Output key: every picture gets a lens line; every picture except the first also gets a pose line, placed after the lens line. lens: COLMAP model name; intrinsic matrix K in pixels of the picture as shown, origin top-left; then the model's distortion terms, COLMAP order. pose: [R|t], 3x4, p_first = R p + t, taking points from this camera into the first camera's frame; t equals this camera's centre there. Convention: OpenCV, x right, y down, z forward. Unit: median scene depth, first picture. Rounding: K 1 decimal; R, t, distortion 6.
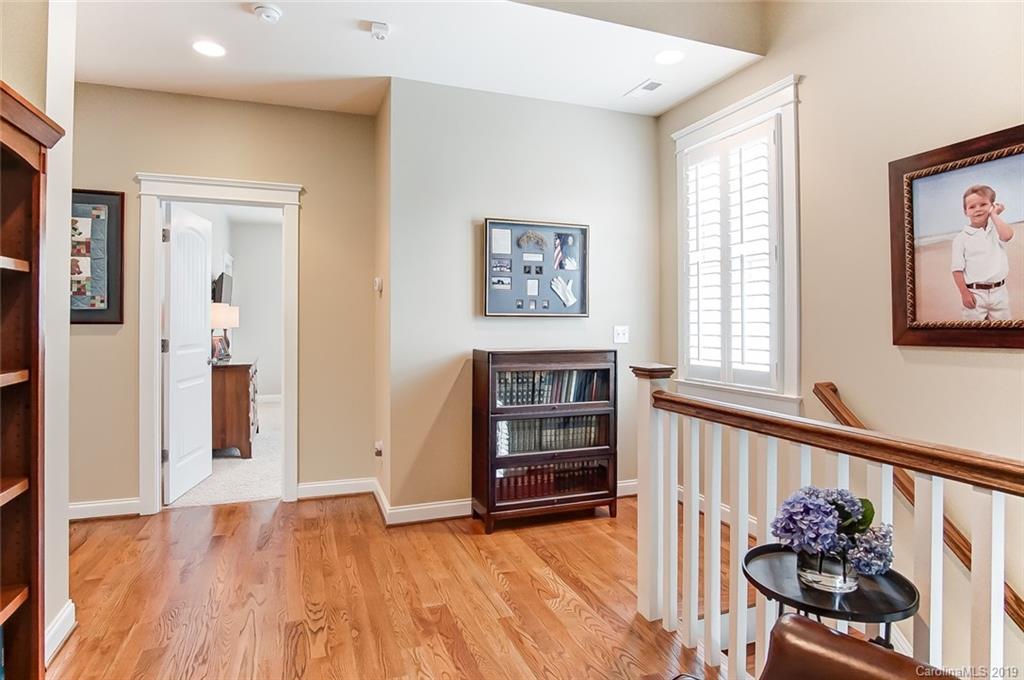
lens RADIAL K [[559.2, 0, 517.9], [0, 559.2, 320.2], [0, 0, 1]] dist [-0.001695, 0.000251]
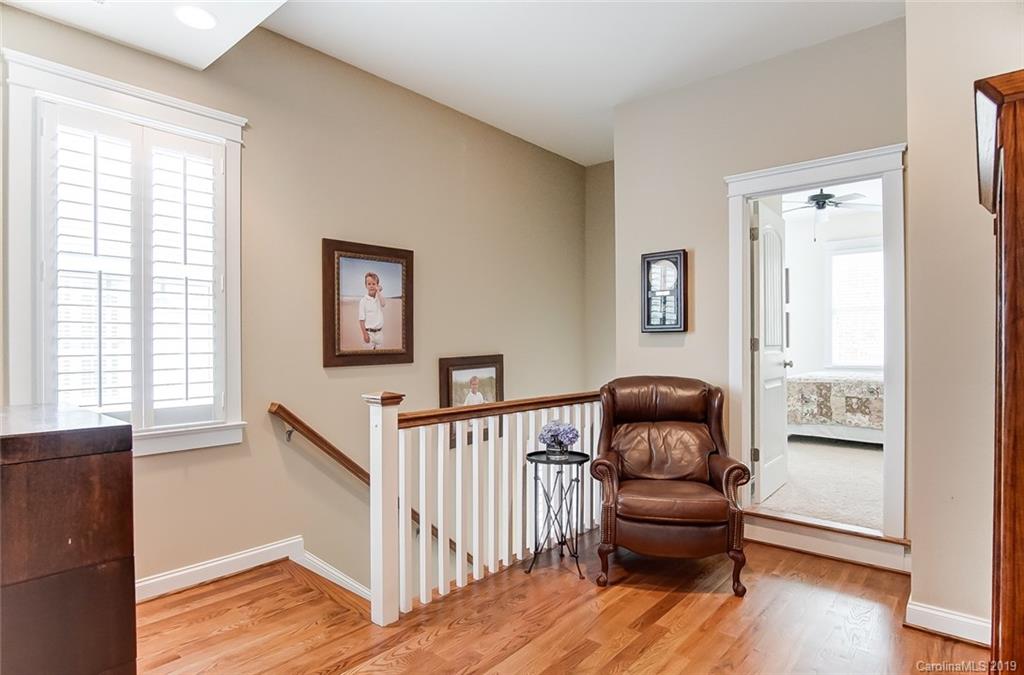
lens RADIAL K [[563.0, 0, 513.2], [0, 563.0, 341.9], [0, 0, 1]] dist [-0.022455, -0.000821]
pose [[-0.472295, -0.000861, 0.881440, -0.874199], [-0.005428, 0.999983, -0.001932, -0.021421], [-0.881424, -0.005697, -0.472292, 1.341577]]
